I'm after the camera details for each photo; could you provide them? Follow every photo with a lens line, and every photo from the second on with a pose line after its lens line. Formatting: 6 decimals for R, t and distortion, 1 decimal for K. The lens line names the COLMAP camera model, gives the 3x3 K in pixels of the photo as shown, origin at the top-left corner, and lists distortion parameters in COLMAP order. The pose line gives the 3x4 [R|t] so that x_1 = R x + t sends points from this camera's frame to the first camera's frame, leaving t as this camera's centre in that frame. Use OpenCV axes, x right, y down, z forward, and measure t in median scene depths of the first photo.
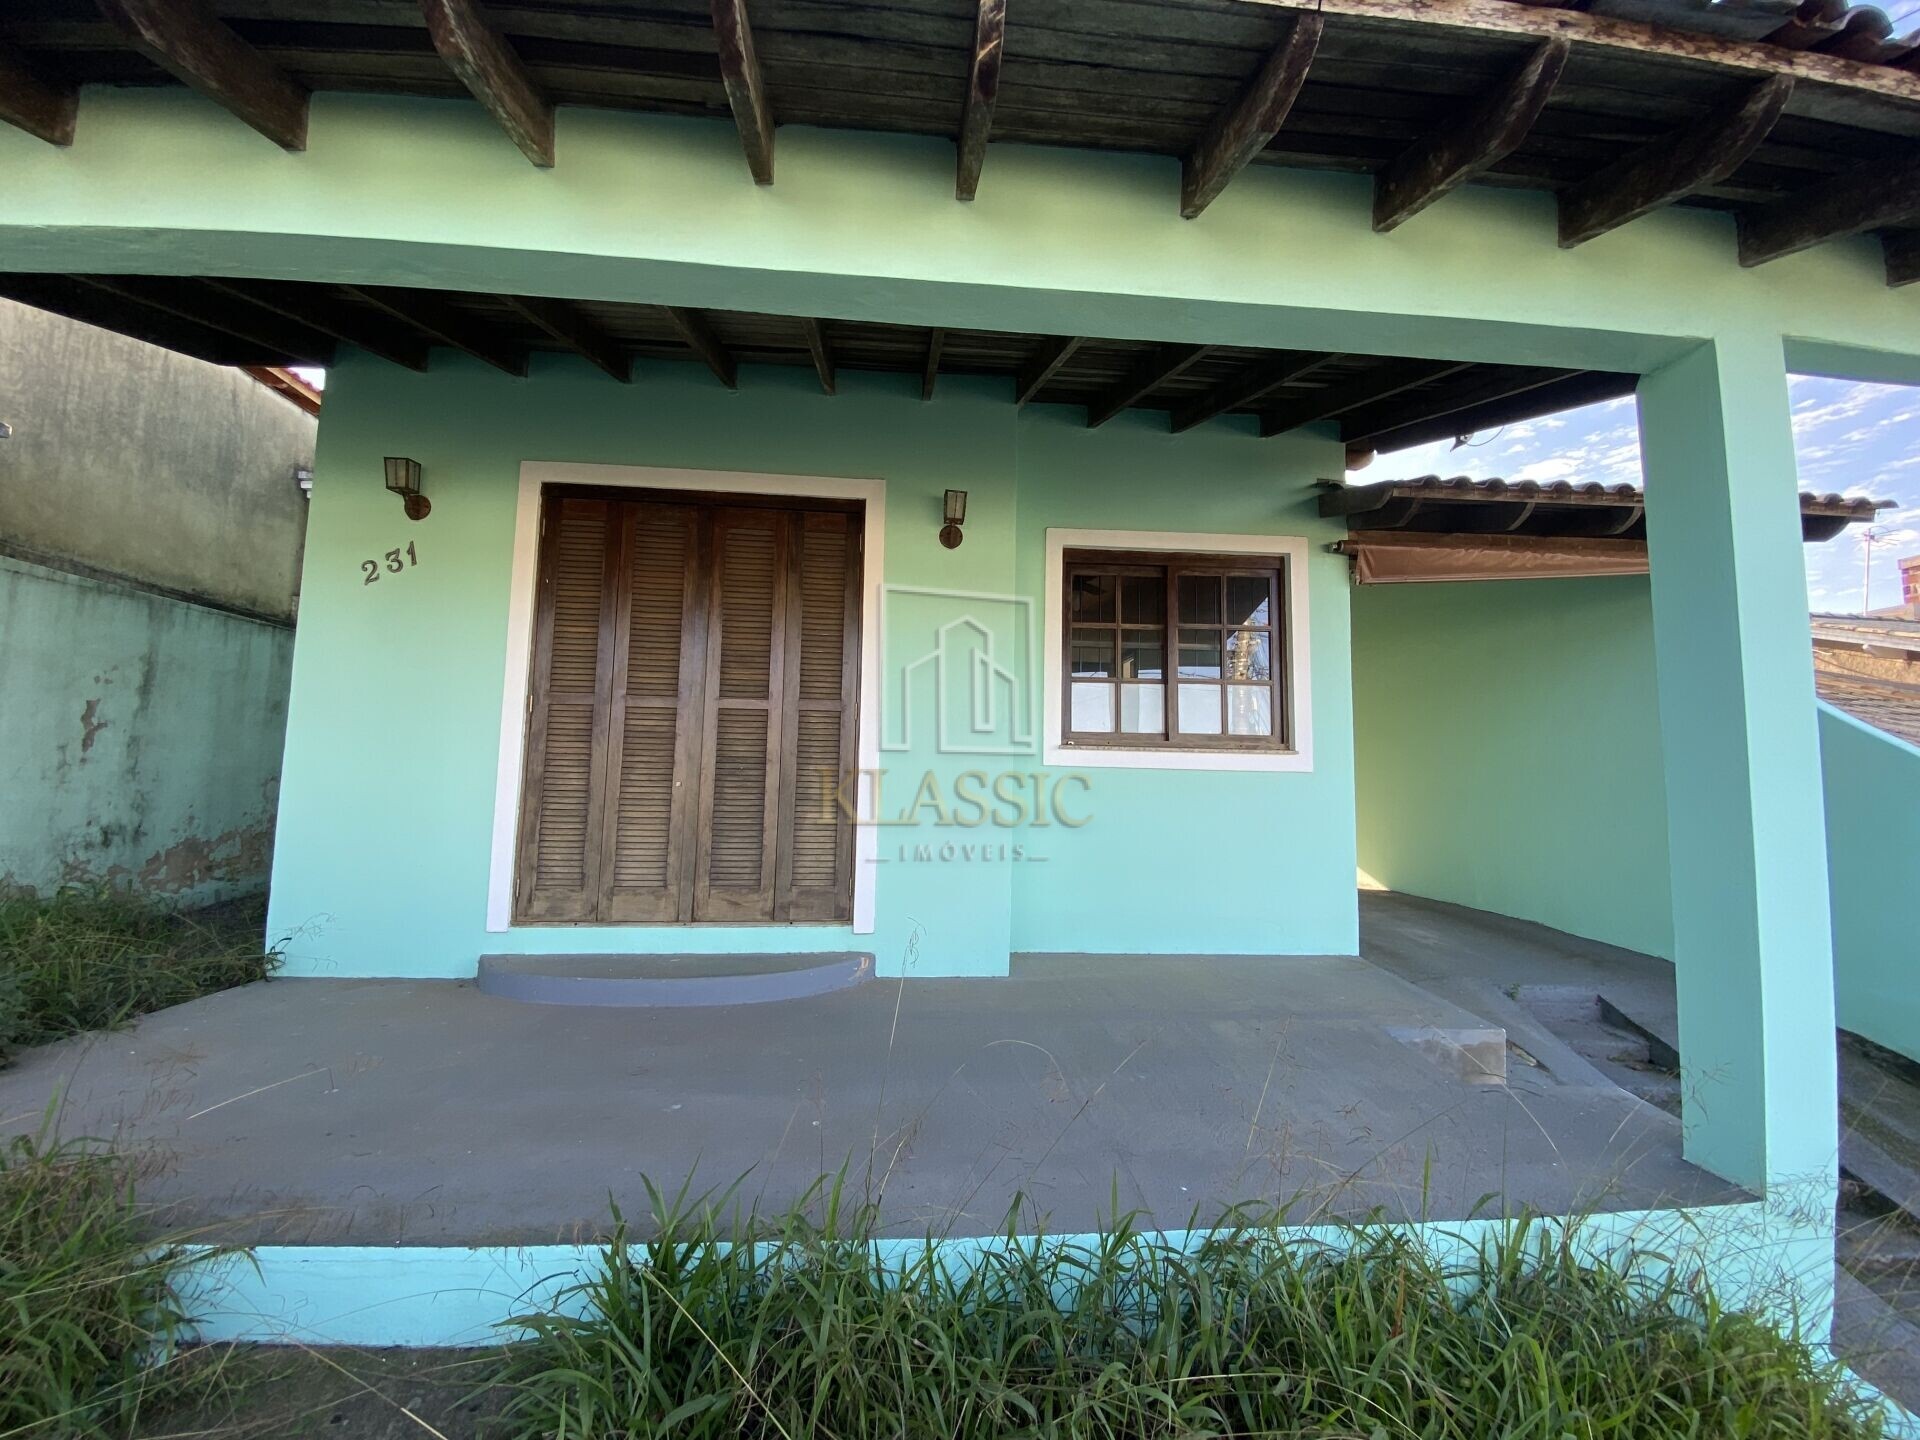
lens RADIAL K [[782.4, 0, 960.0], [0, 782.4, 720.0], [0, 0, 1]] dist [0.001677, -0.011190]
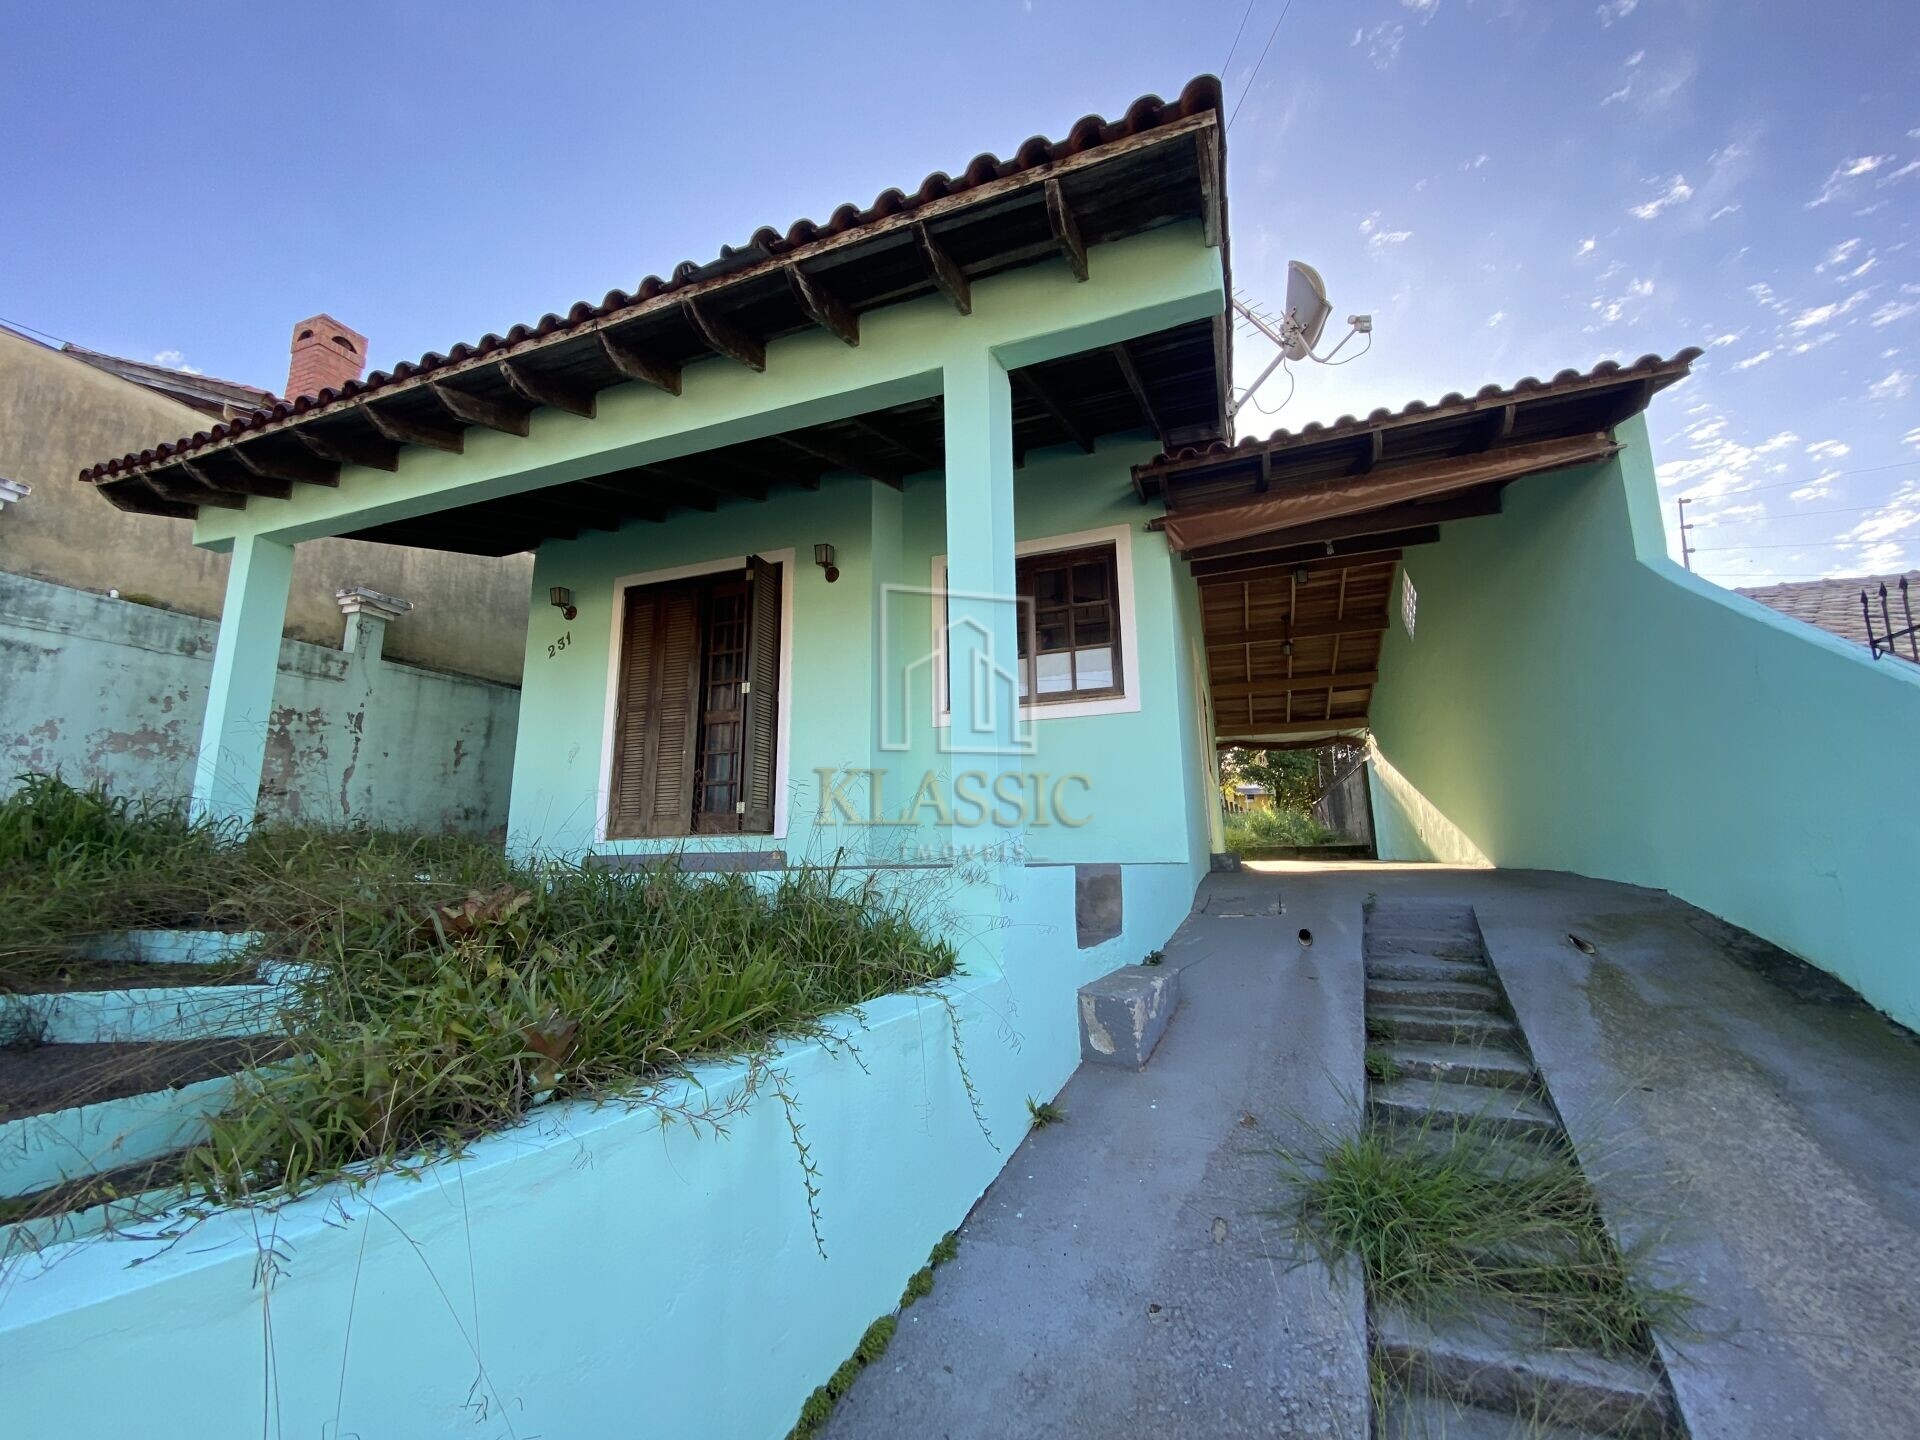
lens RADIAL K [[759.7, 0, 941.1], [0, 759.7, 715.6], [0, 0, 1]] dist [0.015380, -0.000010]
pose [[0.903096, -0.108970, -0.415383, 0.760223], [0.066991, 0.991176, -0.114375, 0.215246], [0.424181, 0.075465, 0.902427, -0.209765]]
